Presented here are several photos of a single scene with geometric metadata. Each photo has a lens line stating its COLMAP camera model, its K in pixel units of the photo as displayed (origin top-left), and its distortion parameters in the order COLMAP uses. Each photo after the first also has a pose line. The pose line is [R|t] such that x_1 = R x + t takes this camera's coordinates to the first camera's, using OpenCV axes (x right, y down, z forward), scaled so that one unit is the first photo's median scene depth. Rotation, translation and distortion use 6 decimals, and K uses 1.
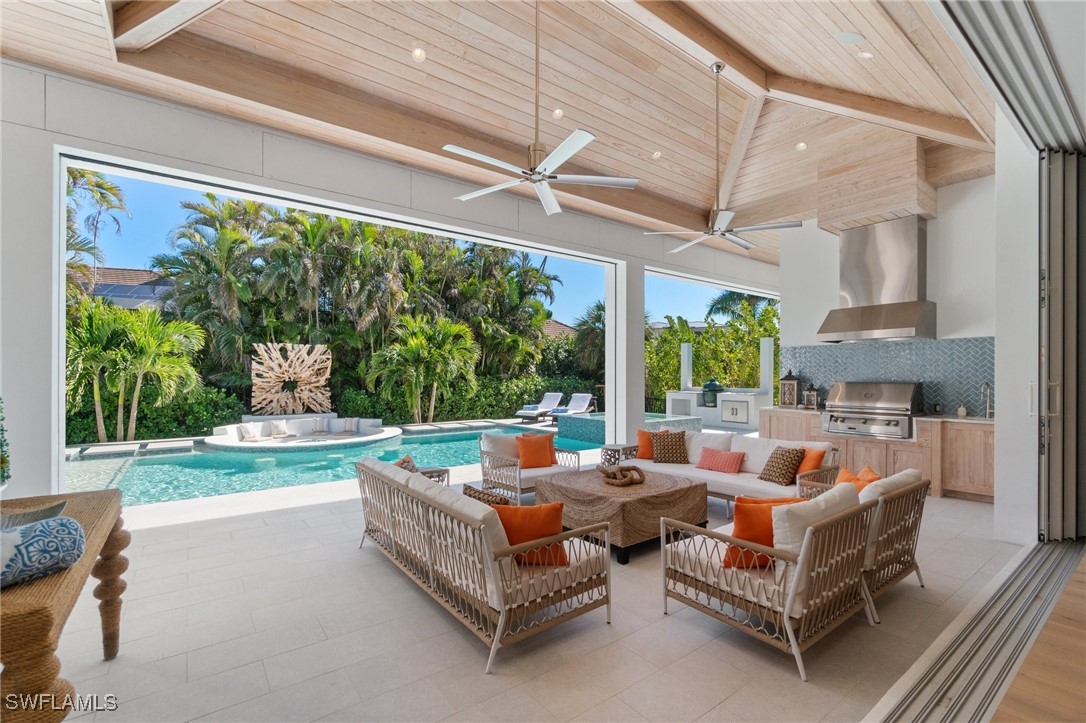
lens RADIAL K [[476.2, 0, 536.3], [0, 476.2, 375.0], [0, 0, 1]] dist [0.000570, 0.000225]
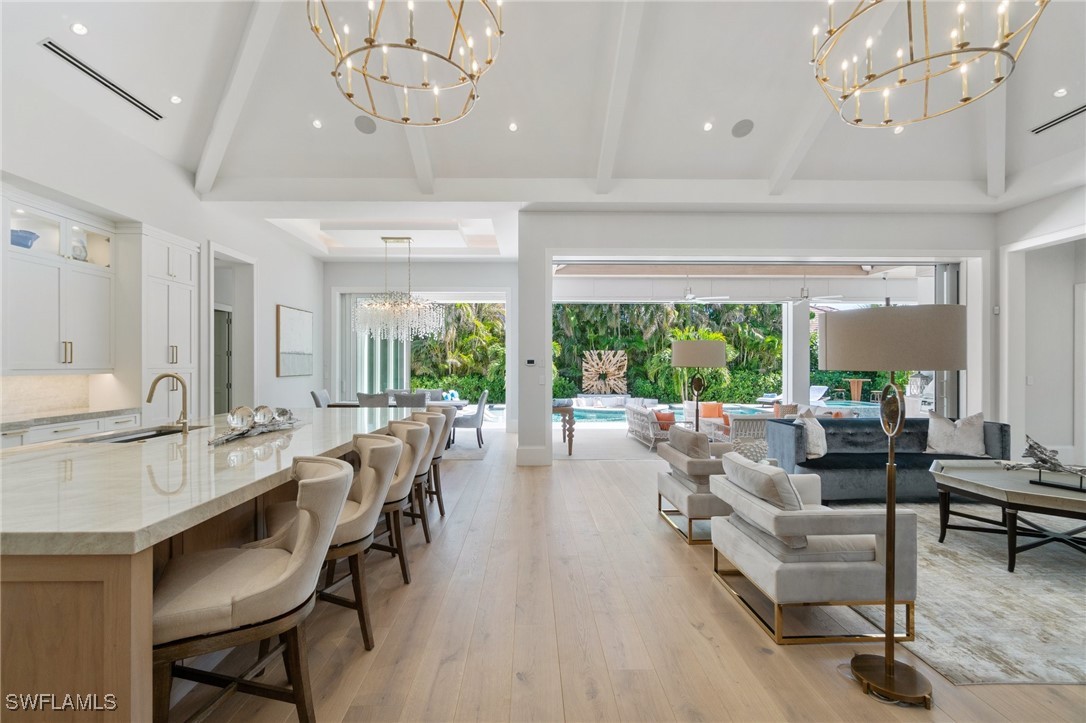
lens RADIAL K [[474.1, 0, 537.3], [0, 474.1, 363.8], [0, 0, 1]] dist [-0.004073, -0.000383]
pose [[0.816877, -0.003224, -0.576803, 0.220698], [0.000301, 0.999987, -0.005163, -0.011922], [0.576812, 0.004044, 0.816867, -0.427494]]
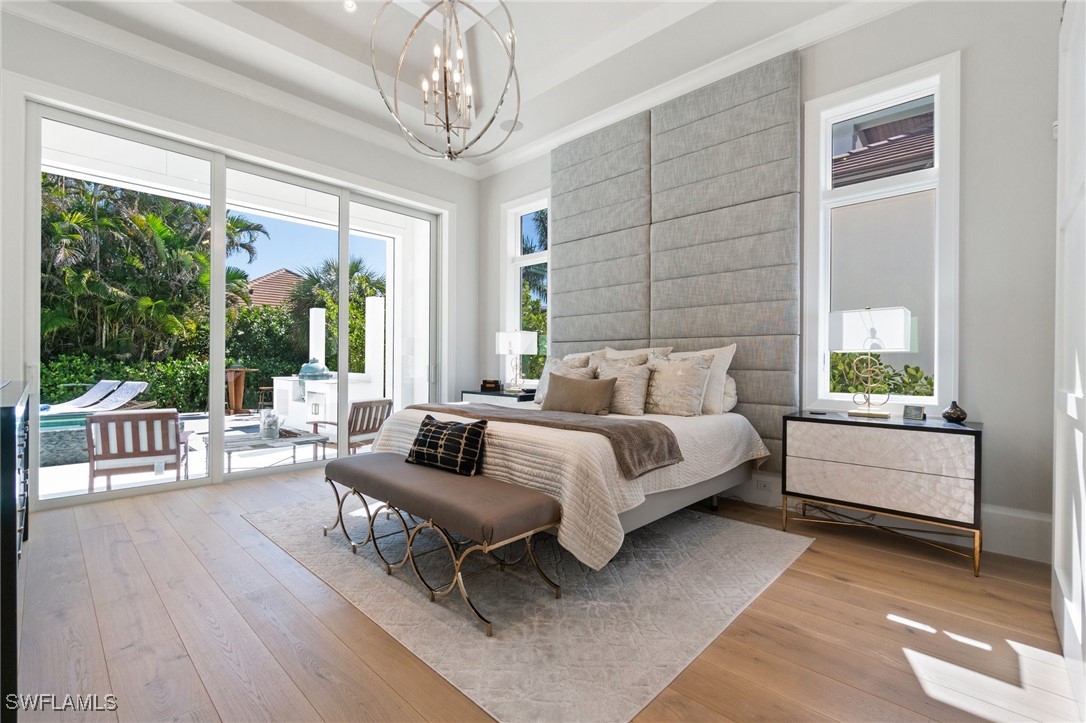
lens RADIAL K [[474.1, 0, 537.3], [0, 474.1, 363.8], [0, 0, 1]] dist [-0.004073, -0.000383]
pose [[0.985324, 0.007135, 0.170546, 0.562603], [-0.007712, 0.999967, 0.002722, 0.010492], [-0.170521, -0.003997, 0.985346, 0.292041]]
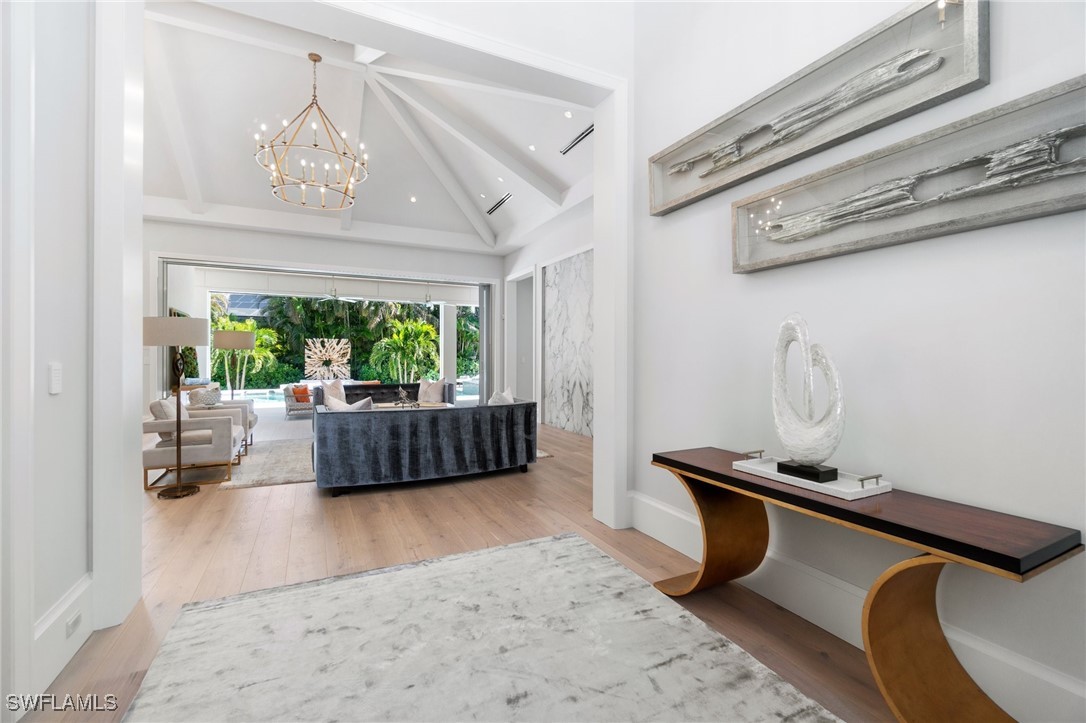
lens RADIAL K [[462.5, 0, 540.2], [0, 462.5, 356.5], [0, 0, 1]] dist [-0.000376, 0.000049]
pose [[0.985165, 0.002352, -0.171591, 0.518725], [-0.002189, 0.999997, 0.001136, -0.004387], [0.171594, -0.000744, 0.985168, -0.501284]]
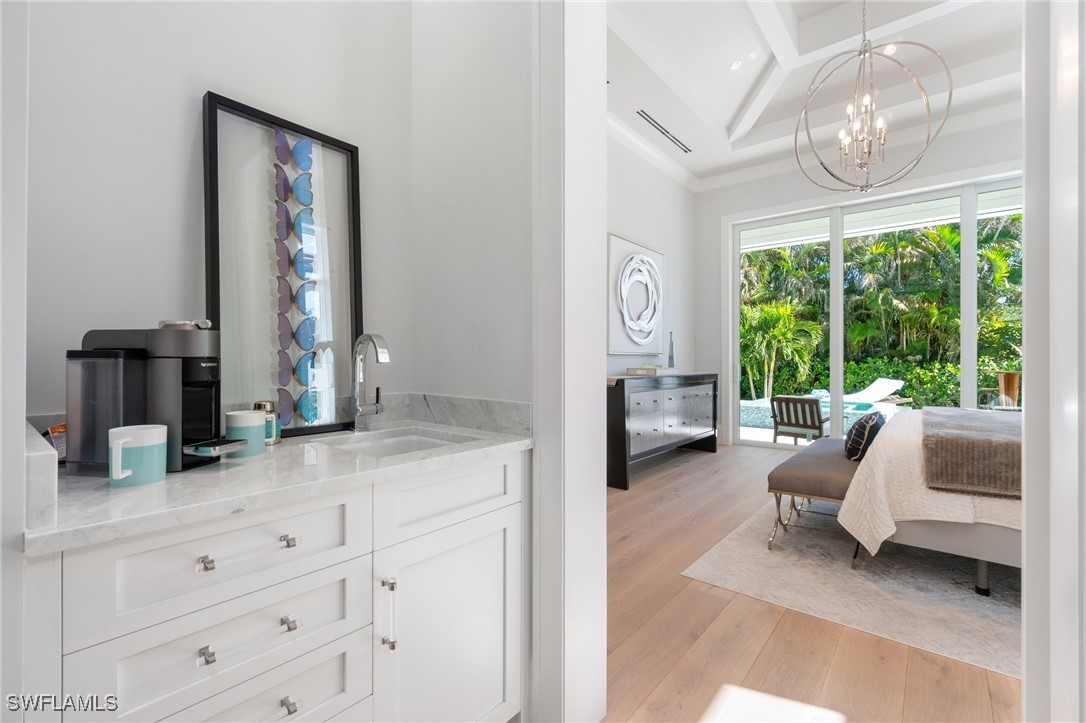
lens RADIAL K [[467.6, 0, 543.0], [0, 467.6, 361.5], [0, 0, 1]] dist [0.002150, 0.000211]
pose [[0.238381, 0.000585, -0.971172, 0.739083], [0.001731, 0.999998, 0.001027, 0.008615], [0.971170, -0.001926, 0.238379, 0.286779]]
